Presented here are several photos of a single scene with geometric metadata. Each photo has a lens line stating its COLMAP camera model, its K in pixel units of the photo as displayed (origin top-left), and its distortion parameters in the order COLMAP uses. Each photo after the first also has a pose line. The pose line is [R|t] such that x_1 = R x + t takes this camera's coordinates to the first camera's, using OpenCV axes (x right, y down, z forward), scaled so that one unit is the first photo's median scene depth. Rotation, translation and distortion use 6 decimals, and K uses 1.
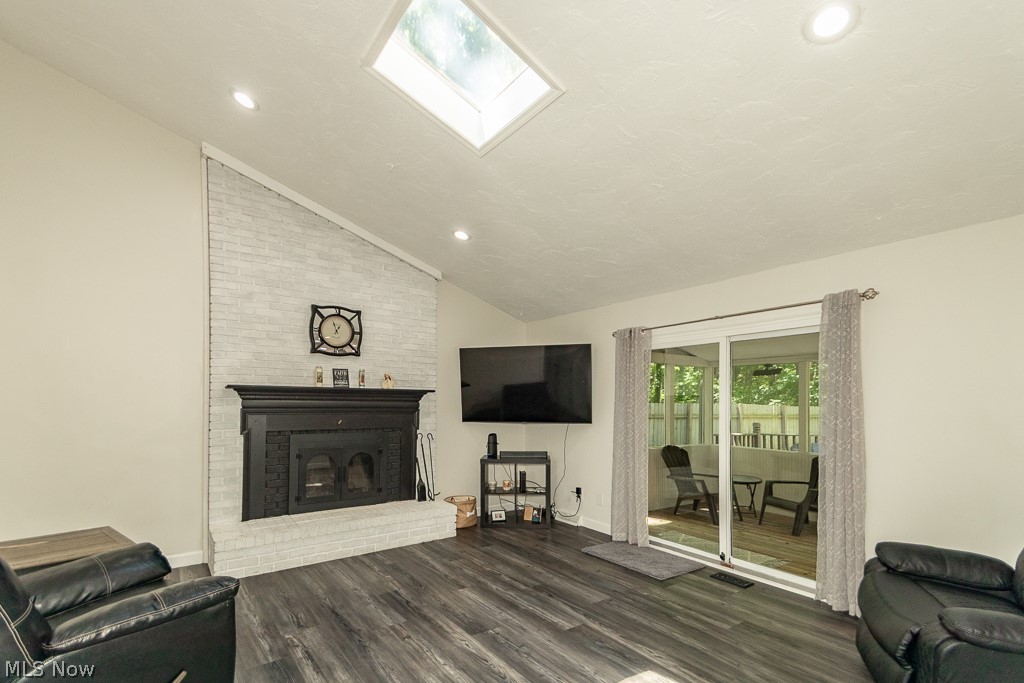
lens RADIAL K [[474.2, 0, 514.8], [0, 474.2, 398.2], [0, 0, 1]] dist [0.051587, -0.008958]
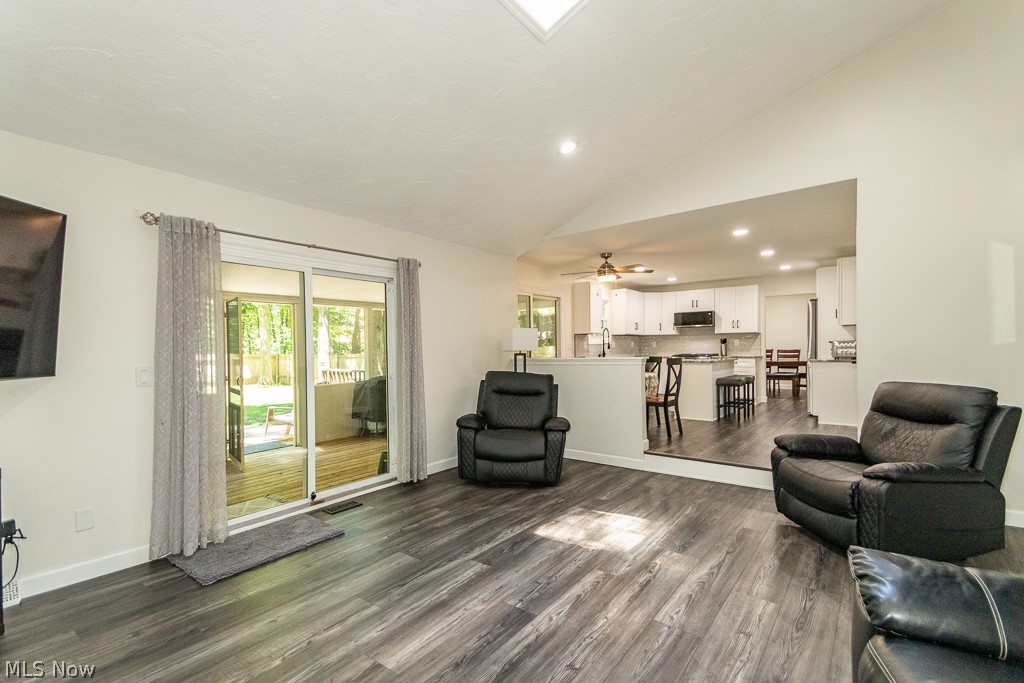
lens RADIAL K [[474.2, 0, 509.3], [0, 474.2, 353.8], [0, 0, 1]] dist [0.051587, -0.008958]
pose [[-0.262942, -0.024295, 0.964506, -0.527434], [0.013846, 0.999485, 0.028951, 0.020745], [-0.964712, 0.020967, -0.262470, 0.779667]]
